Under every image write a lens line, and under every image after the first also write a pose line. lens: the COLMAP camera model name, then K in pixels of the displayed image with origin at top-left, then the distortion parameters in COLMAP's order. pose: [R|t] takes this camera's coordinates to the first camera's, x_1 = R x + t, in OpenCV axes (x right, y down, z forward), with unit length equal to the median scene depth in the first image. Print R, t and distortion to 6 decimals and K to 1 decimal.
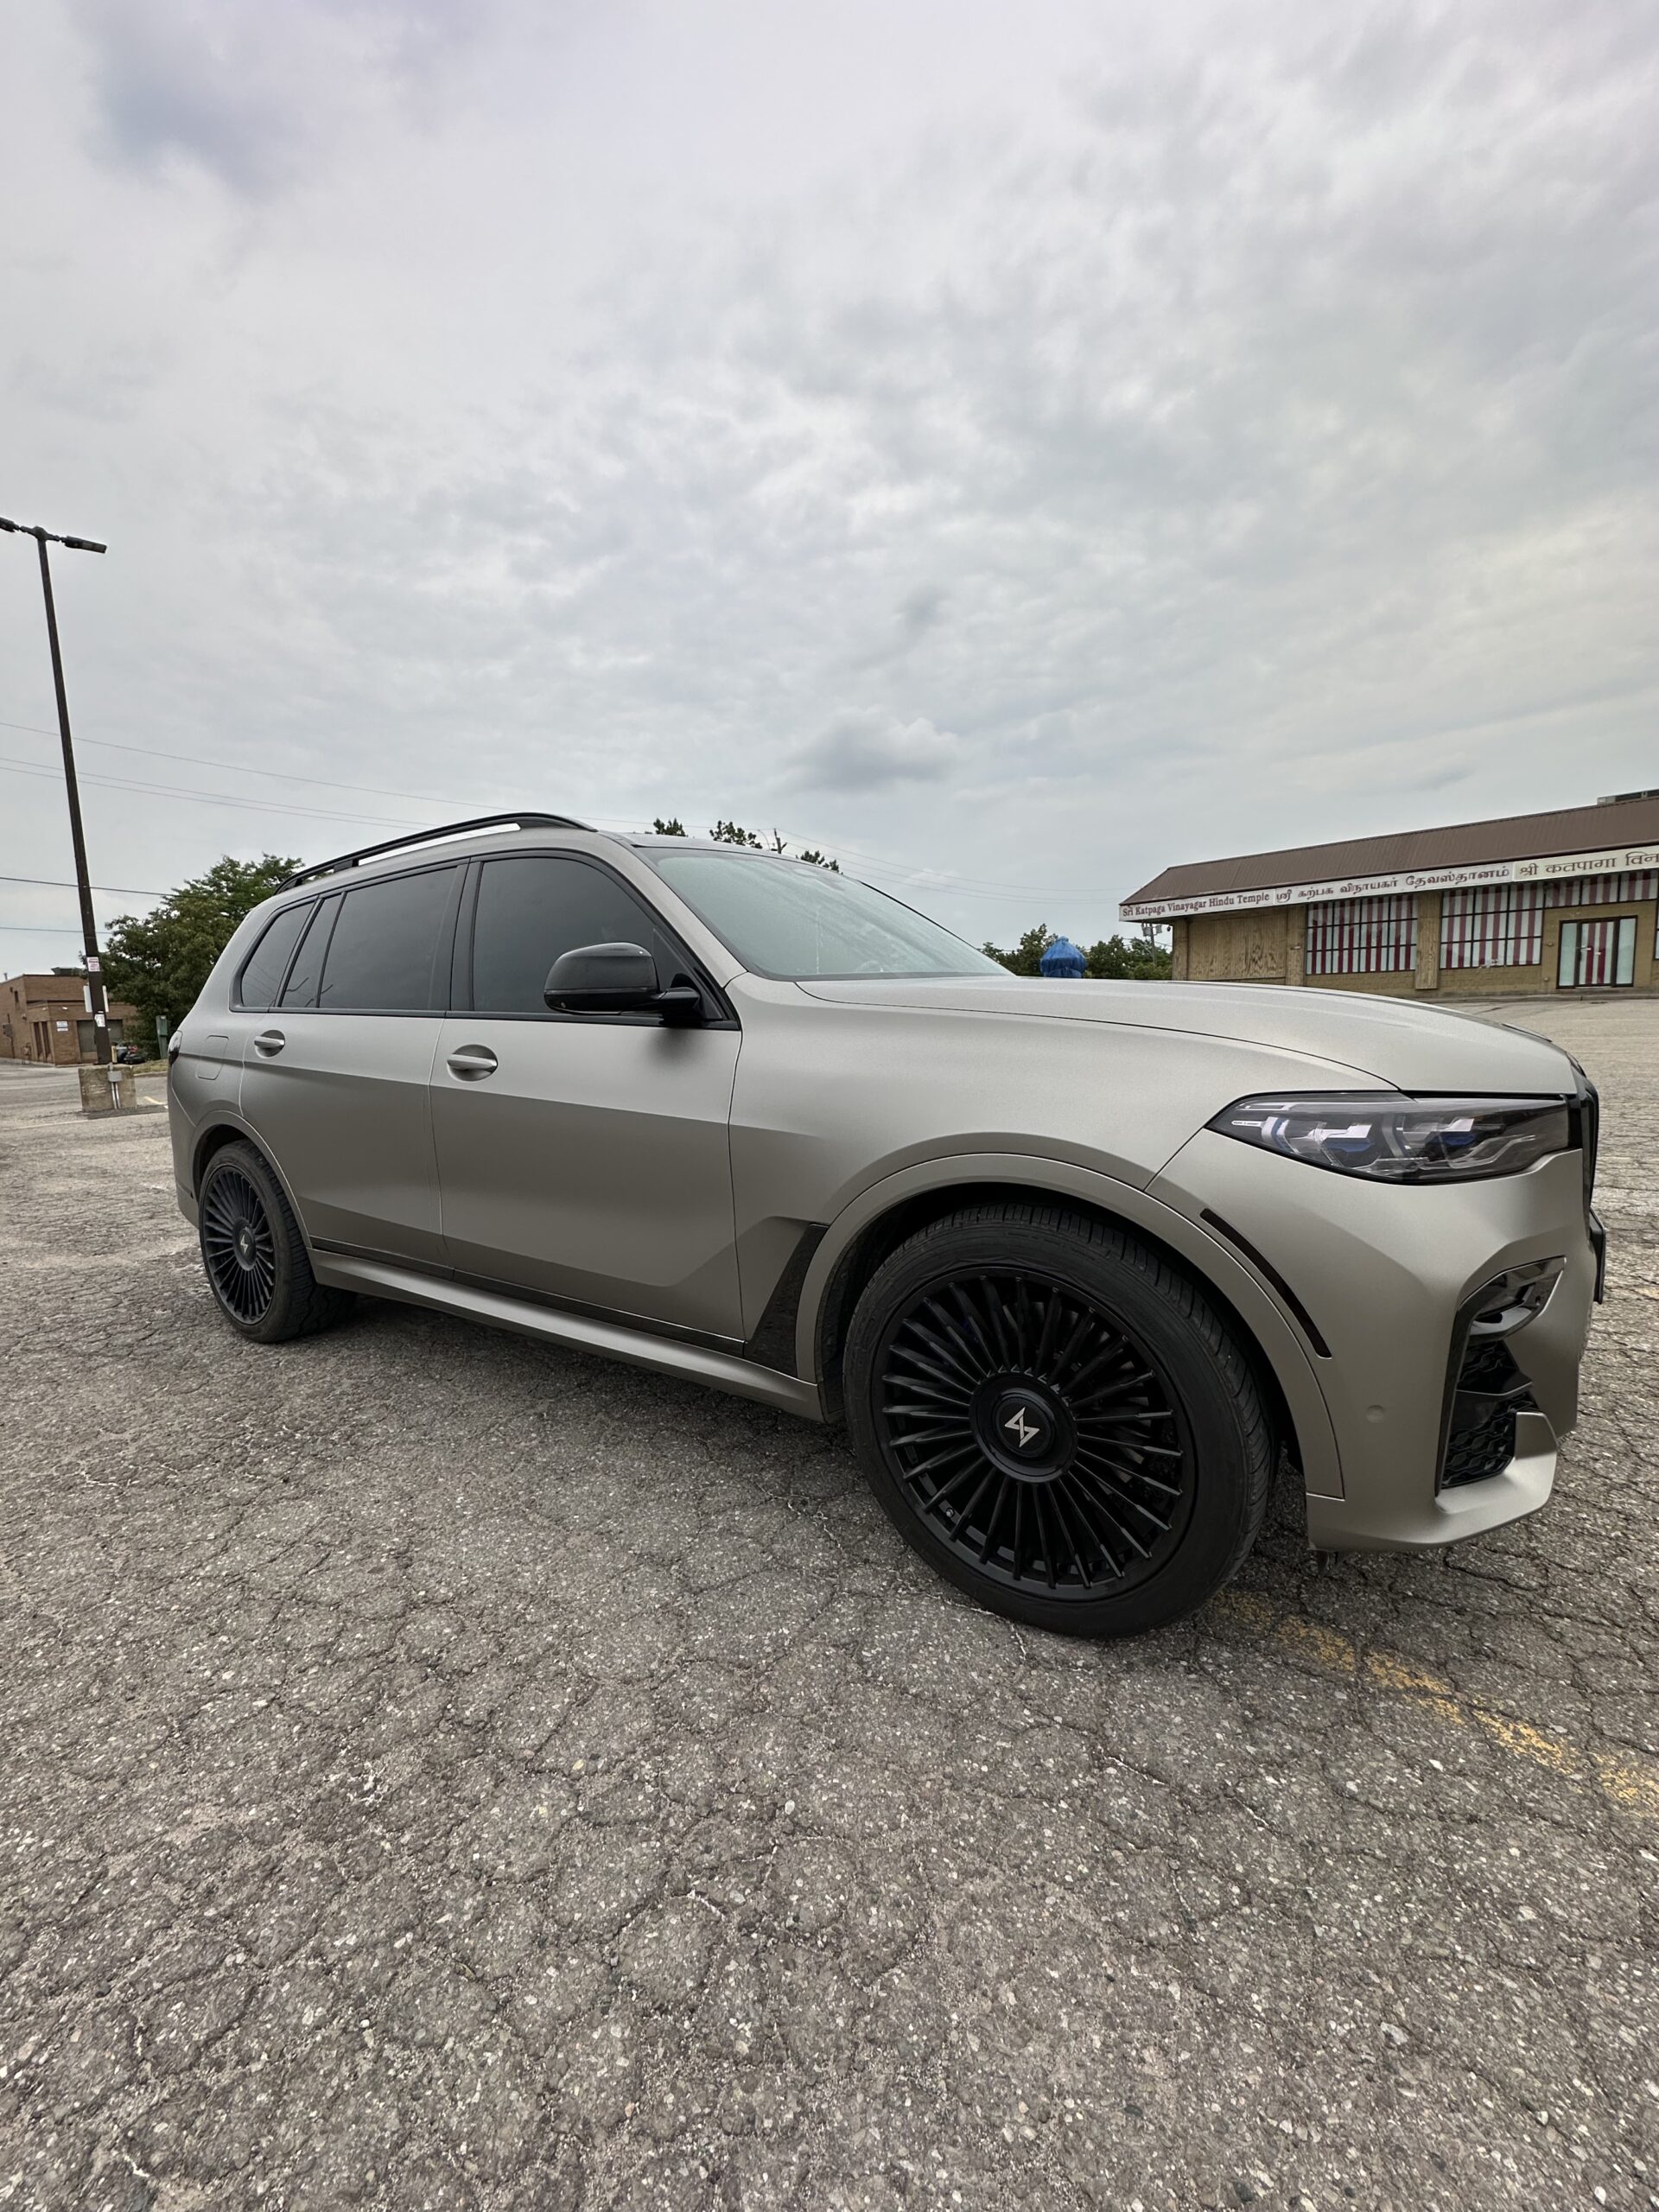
lens RADIAL K [[877.0, 0, 829.5], [0, 877.0, 1106.0], [0, 0, 1]] dist [-0.008658, -0.000080]
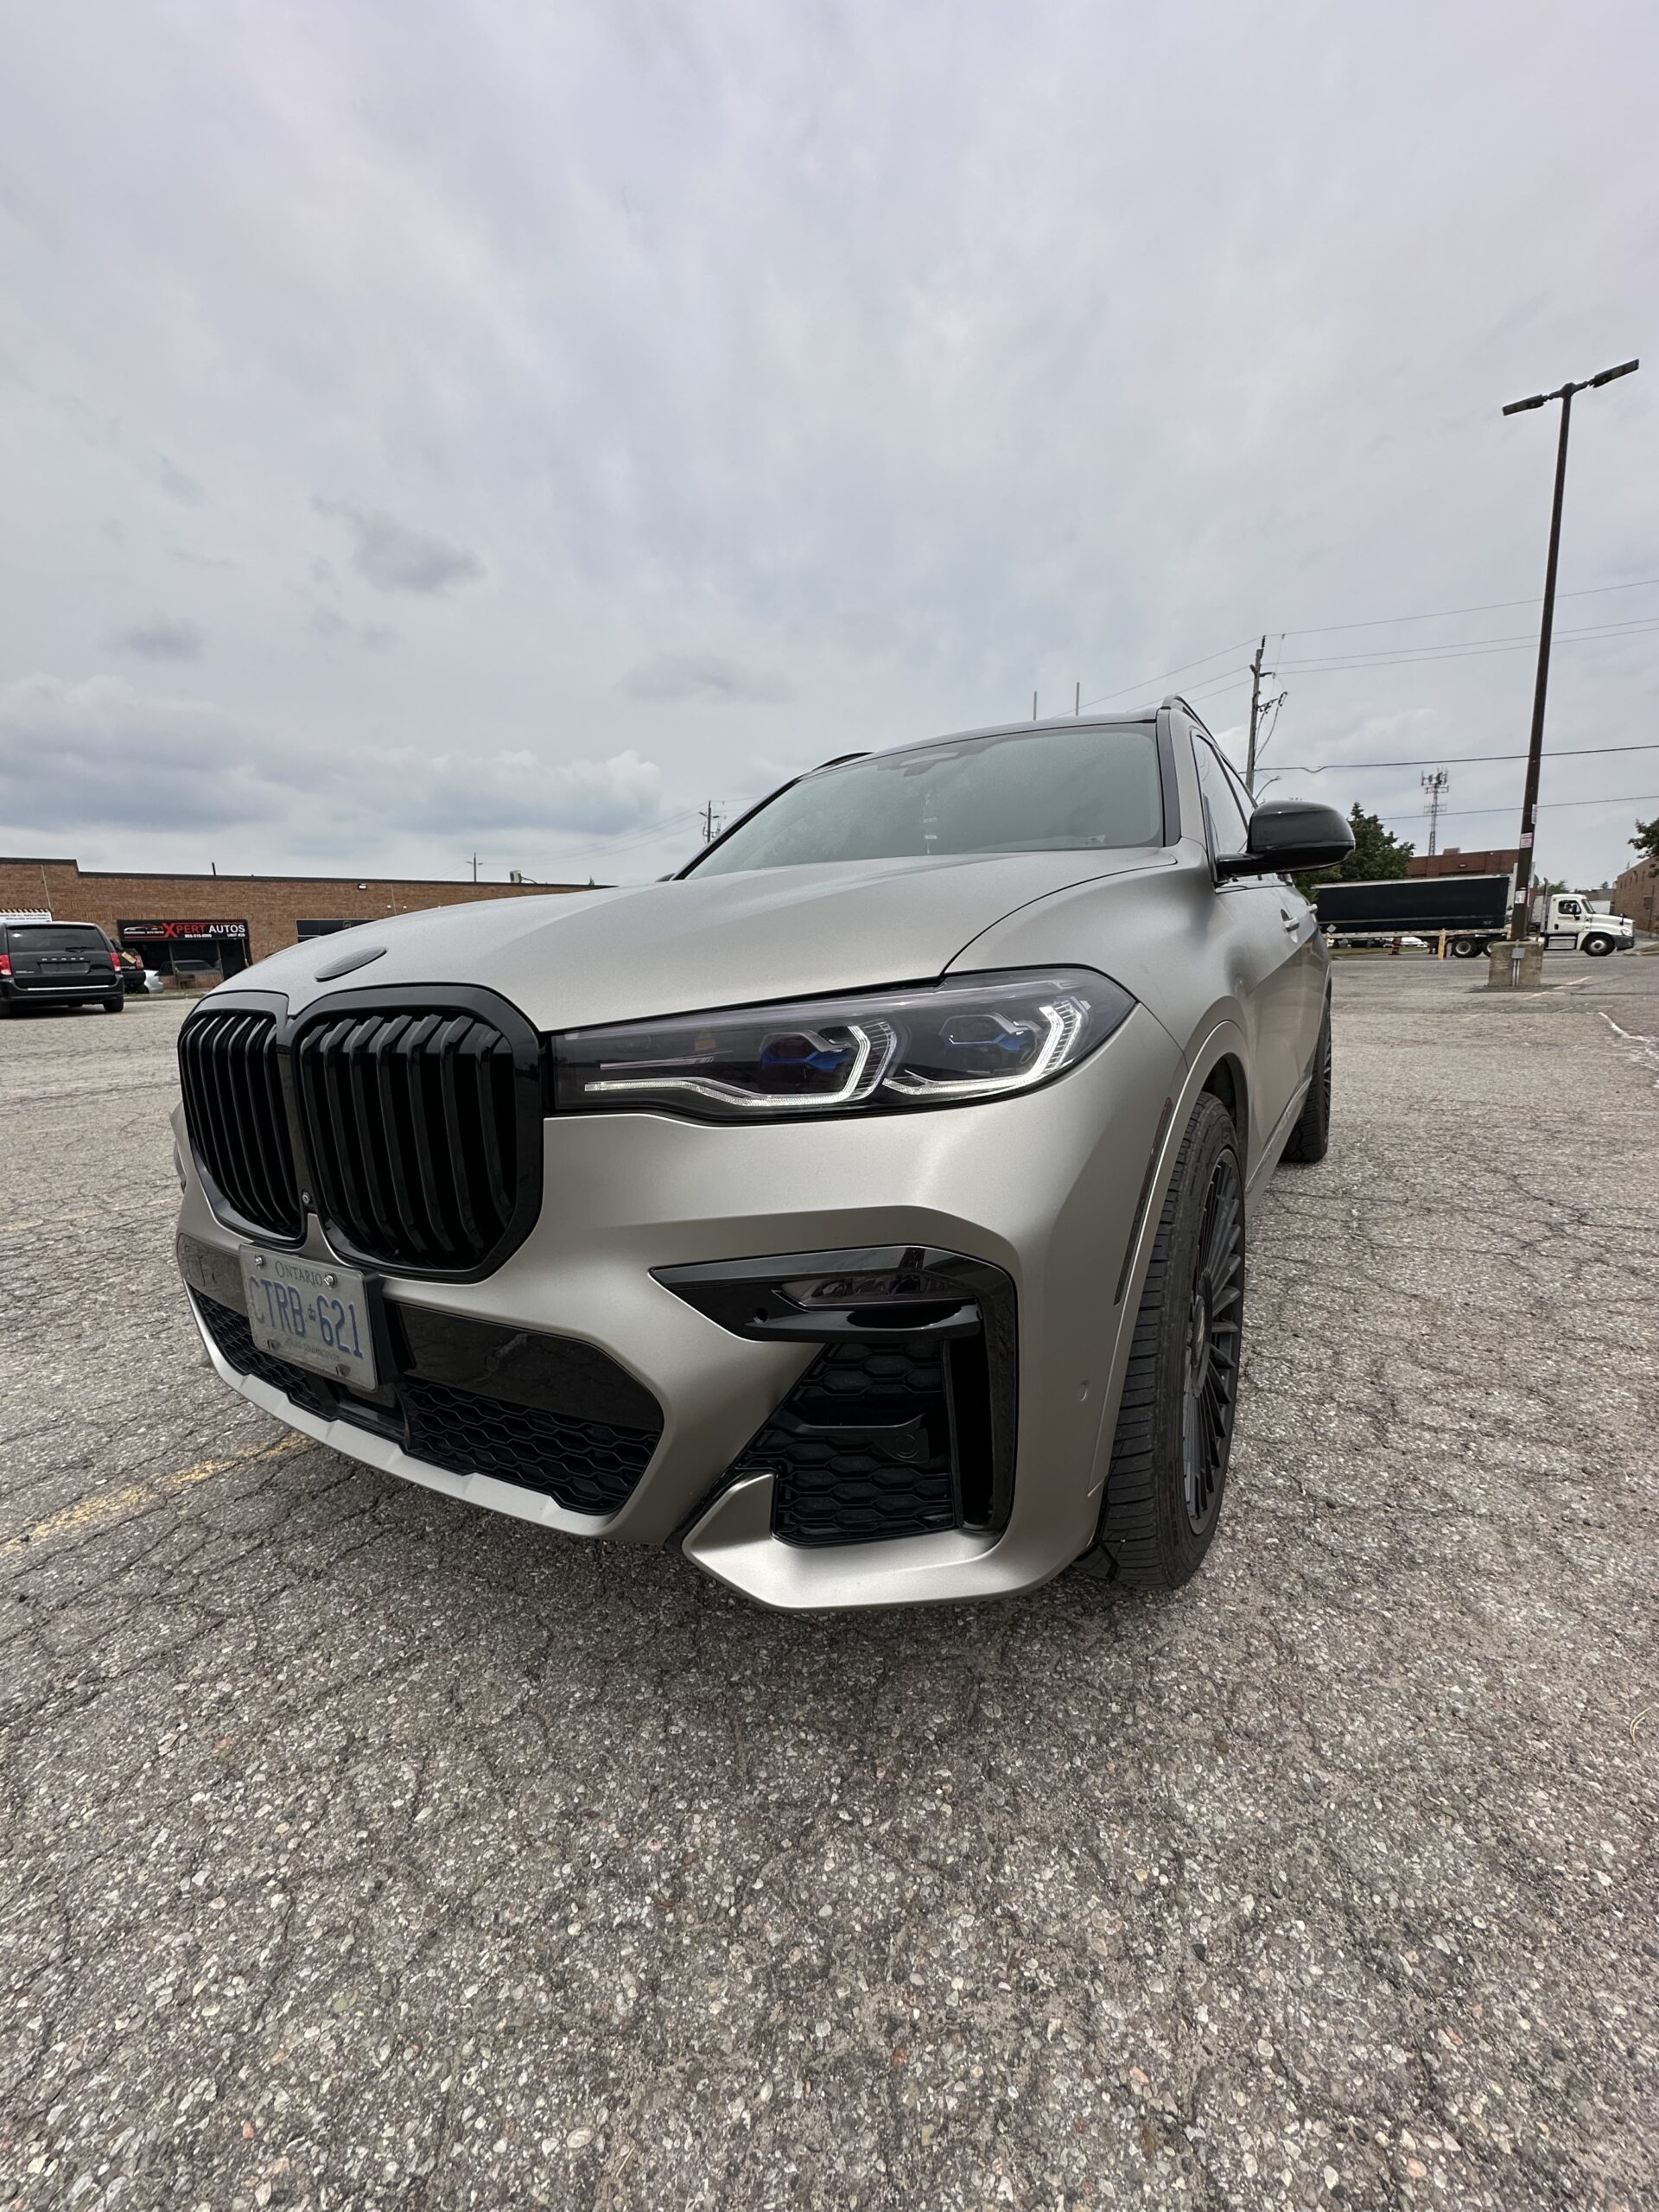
lens RADIAL K [[885.0, 0, 837.3], [0, 885.0, 1096.6], [0, 0, 1]] dist [-0.005008, 0.000571]
pose [[0.057521, 0.195057, -0.979104, 1.307295], [-0.064935, 0.979382, 0.191298, -0.119523], [0.996230, 0.052575, 0.069001, 1.163449]]
